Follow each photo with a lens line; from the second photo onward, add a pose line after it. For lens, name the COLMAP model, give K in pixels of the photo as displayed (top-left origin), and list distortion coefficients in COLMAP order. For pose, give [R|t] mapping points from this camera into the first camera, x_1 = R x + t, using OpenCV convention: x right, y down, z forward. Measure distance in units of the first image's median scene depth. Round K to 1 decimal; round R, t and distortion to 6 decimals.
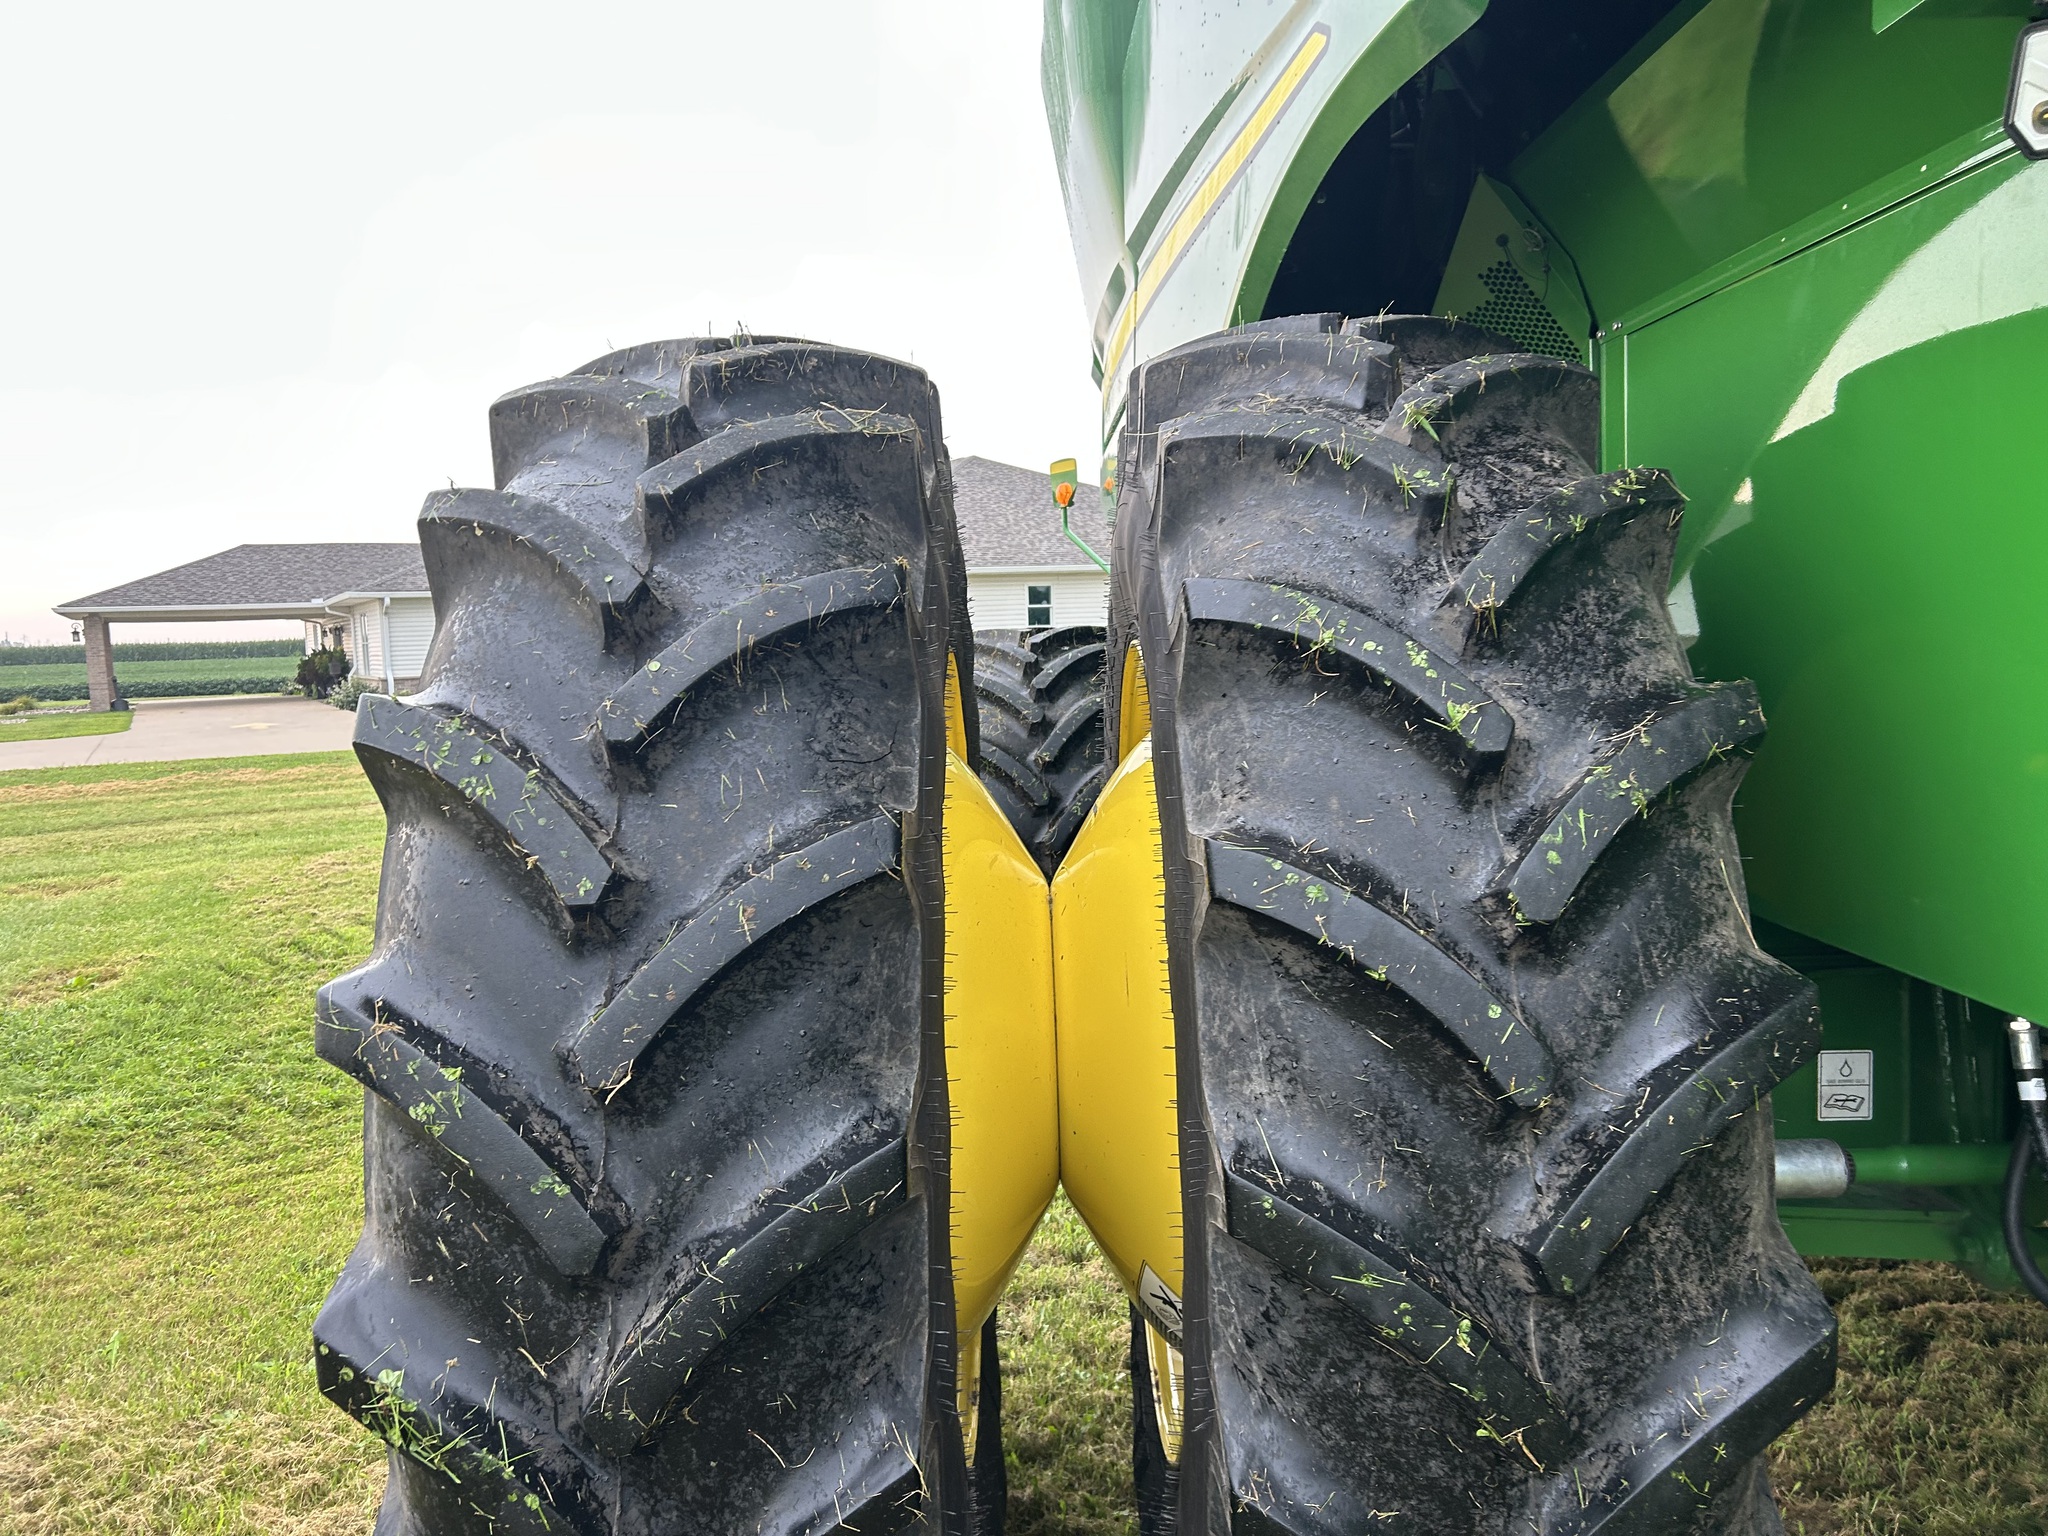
lens RADIAL K [[1546.9, 0, 1013.0], [0, 1546.9, 757.3], [0, 0, 1]] dist [0.047463, -0.042939]
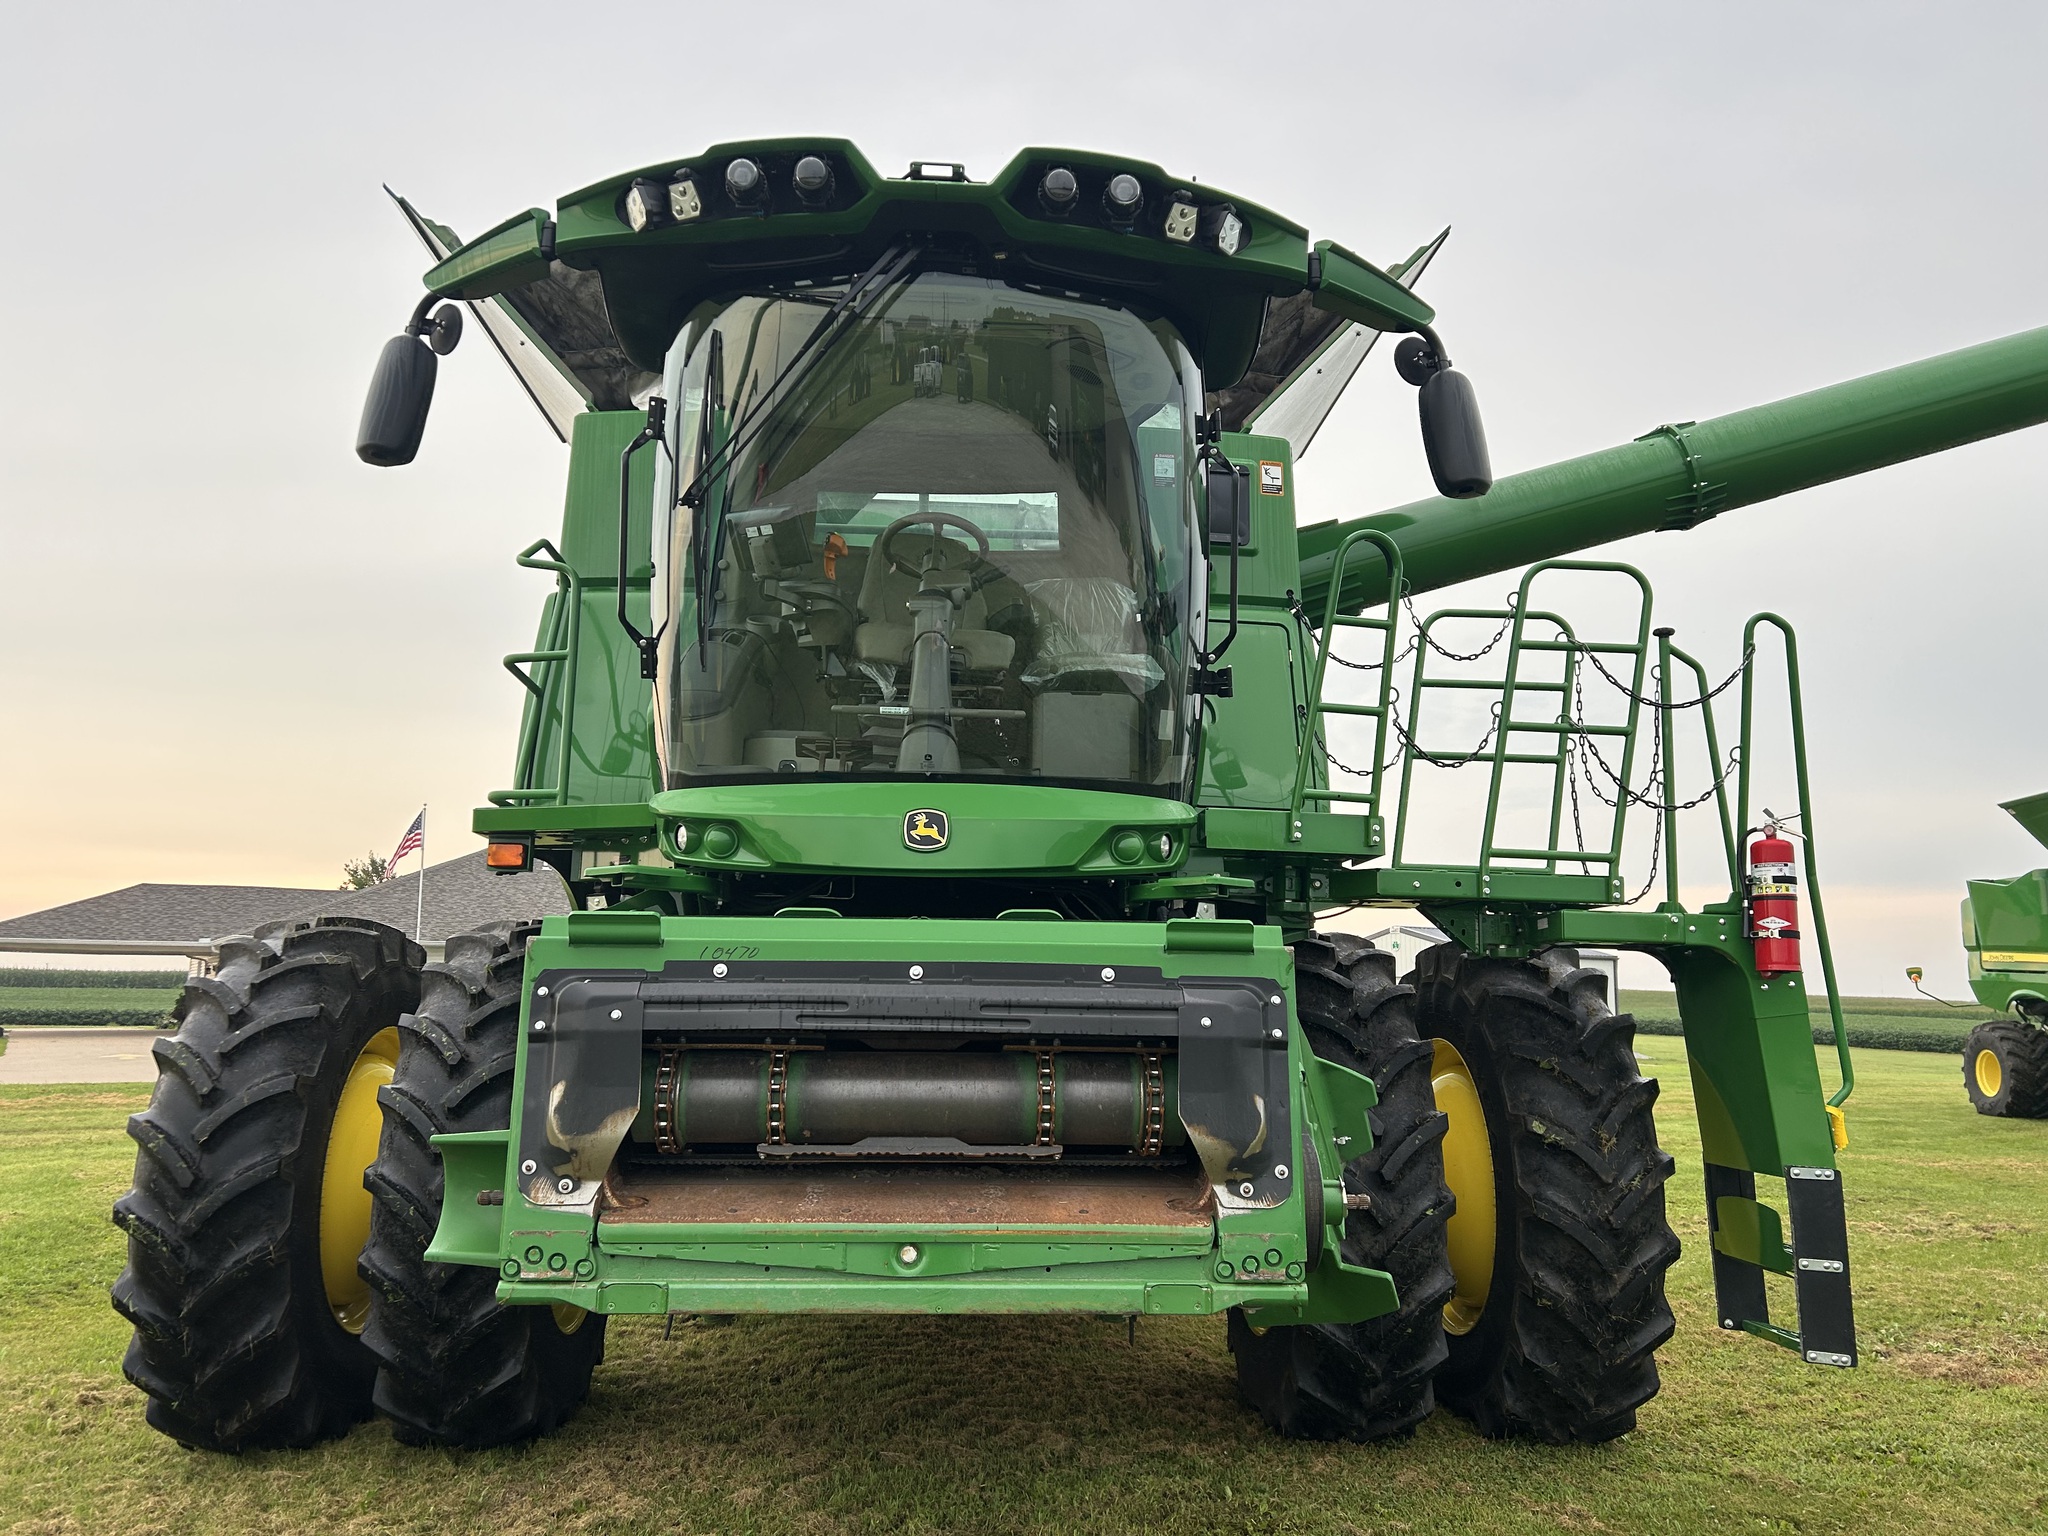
lens RADIAL K [[1546.9, 0, 1032.5], [0, 1546.9, 771.5], [0, 0, 1]] dist [0.047463, -0.042939]
pose [[0.996869, 0.054091, 0.057671, 0.311282], [-0.039924, 0.973918, -0.223359, 0.020344], [-0.068249, 0.220358, 0.973029, -0.640345]]
